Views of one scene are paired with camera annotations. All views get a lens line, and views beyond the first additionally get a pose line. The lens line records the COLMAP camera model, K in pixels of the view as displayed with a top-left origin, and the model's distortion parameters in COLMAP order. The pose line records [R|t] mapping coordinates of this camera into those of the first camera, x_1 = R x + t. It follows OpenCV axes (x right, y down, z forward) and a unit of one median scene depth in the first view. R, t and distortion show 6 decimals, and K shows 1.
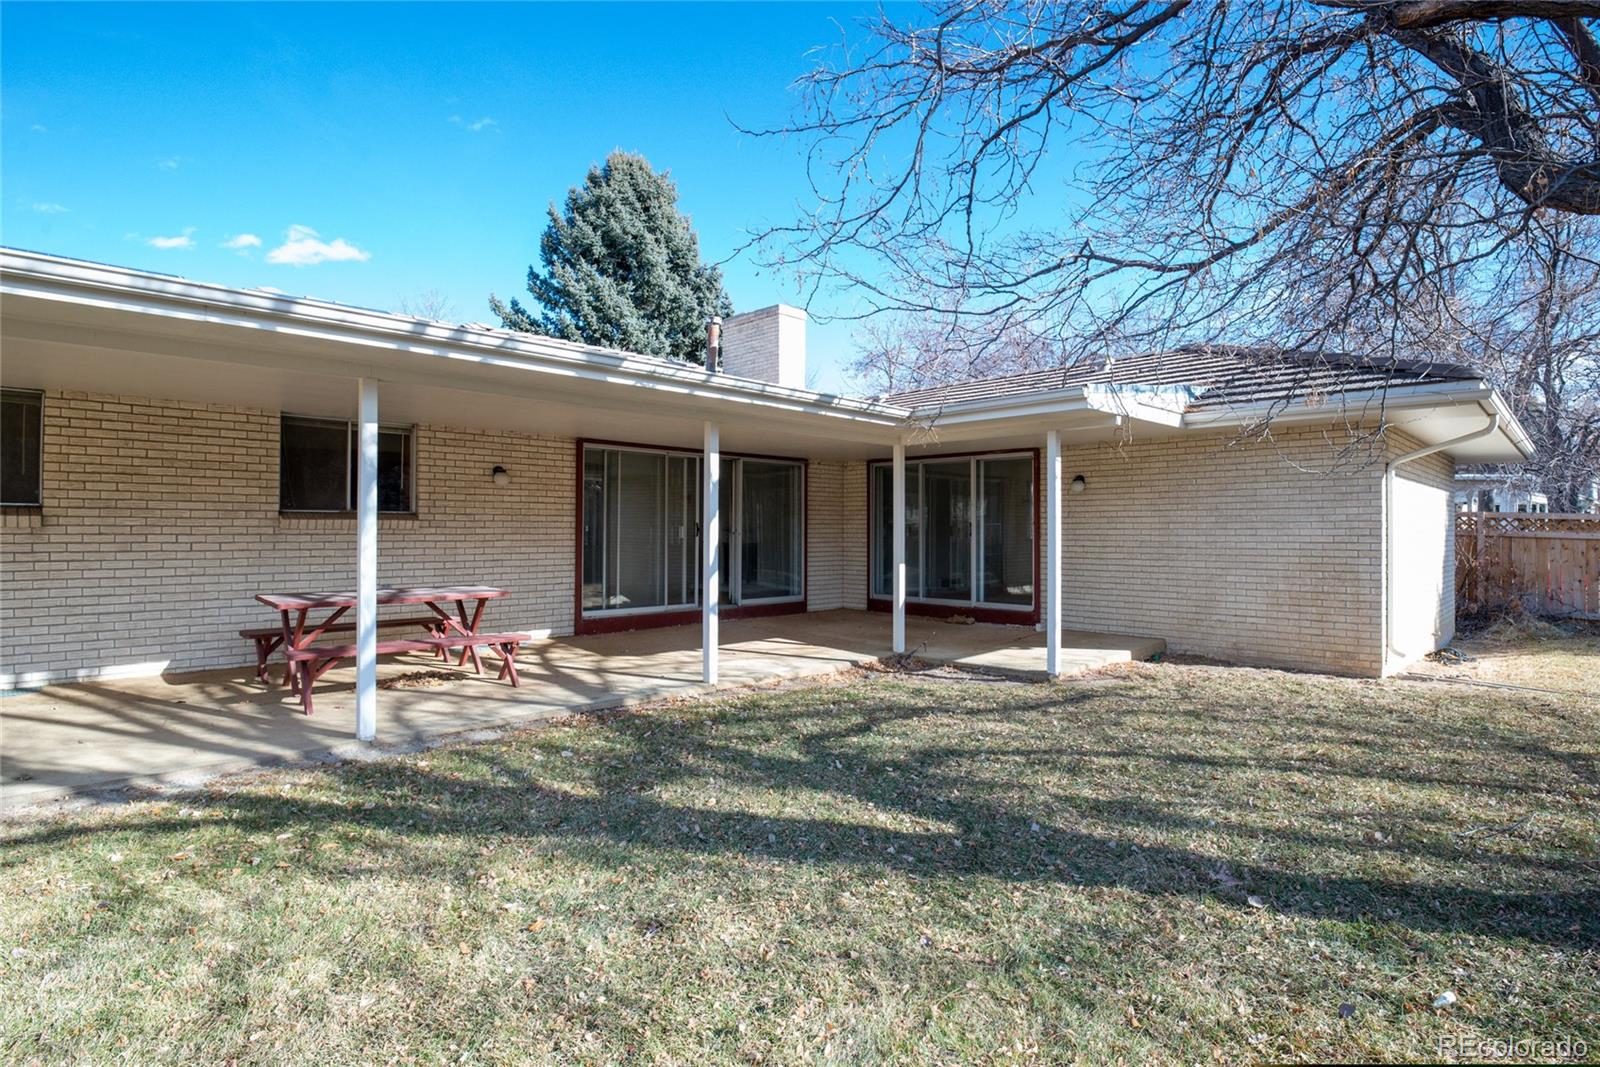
lens RADIAL K [[770.5, 0, 800.0], [0, 770.5, 533.5], [0, 0, 1]] dist [-0.003435, -0.000611]
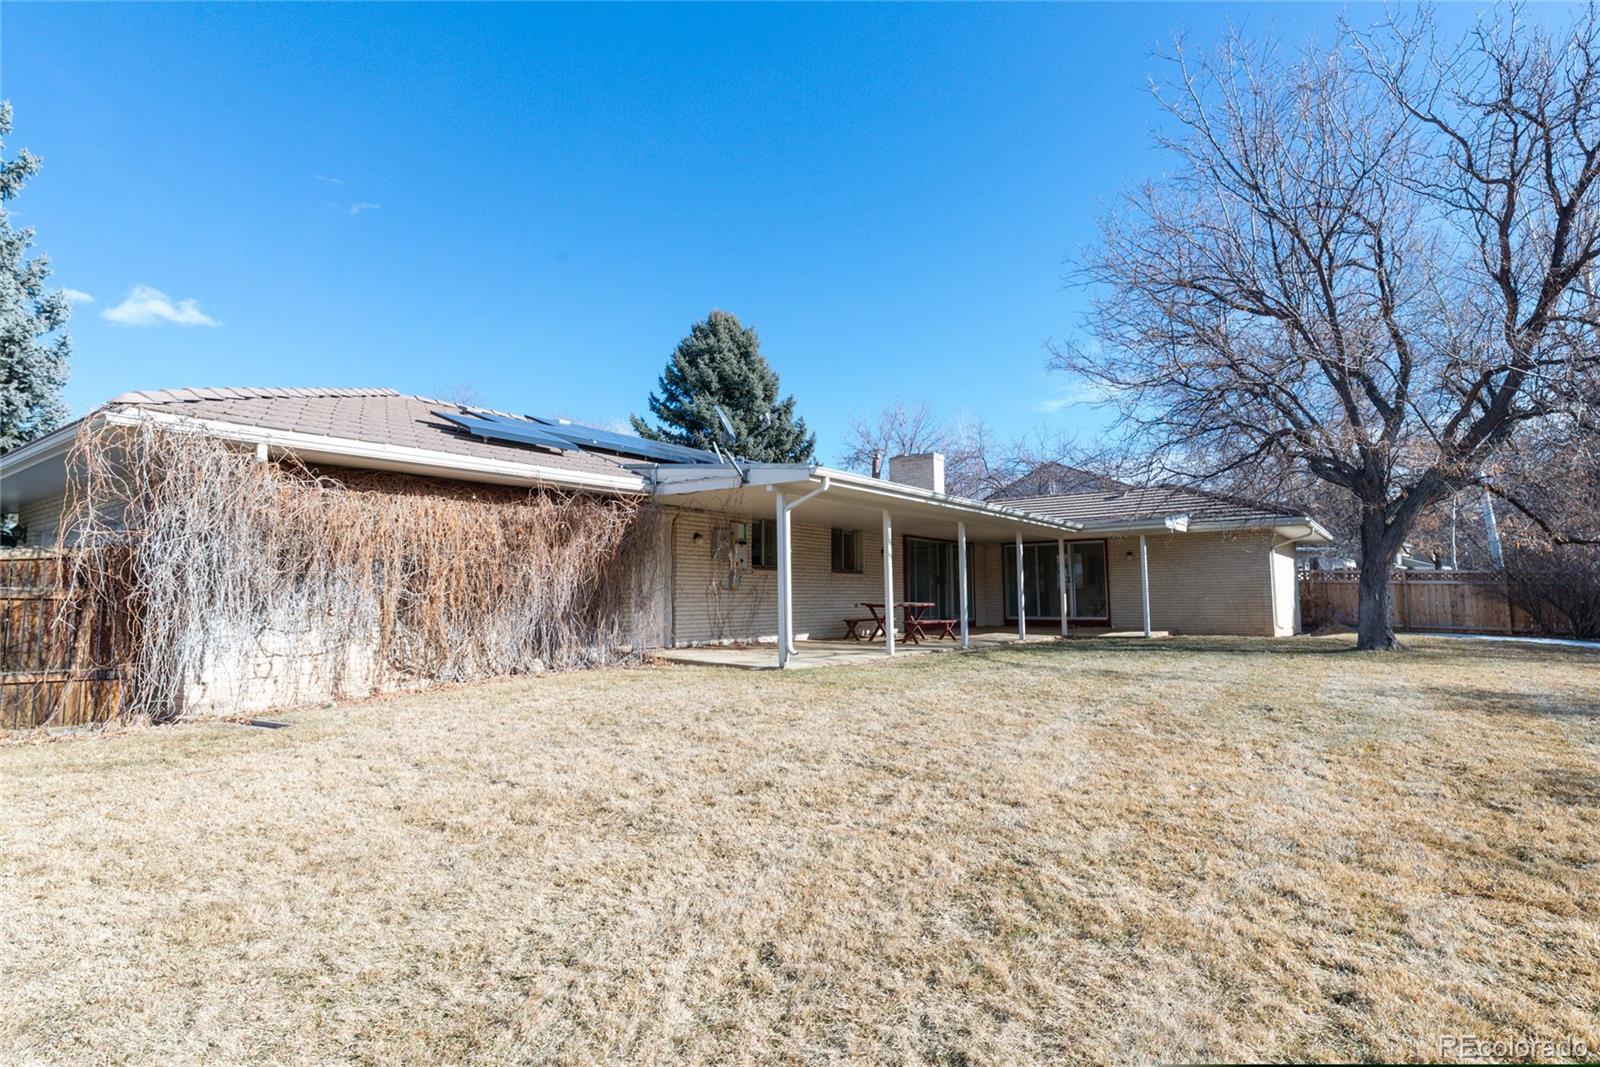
lens RADIAL K [[777.4, 0, 800.0], [0, 777.4, 533.5], [0, 0, 1]] dist [0.027788, -0.000211]
pose [[0.989388, -0.000141, 0.145300, -0.465638], [0.013270, 0.995908, -0.089396, 0.029423], [-0.144693, 0.090375, 0.985341, -0.536943]]
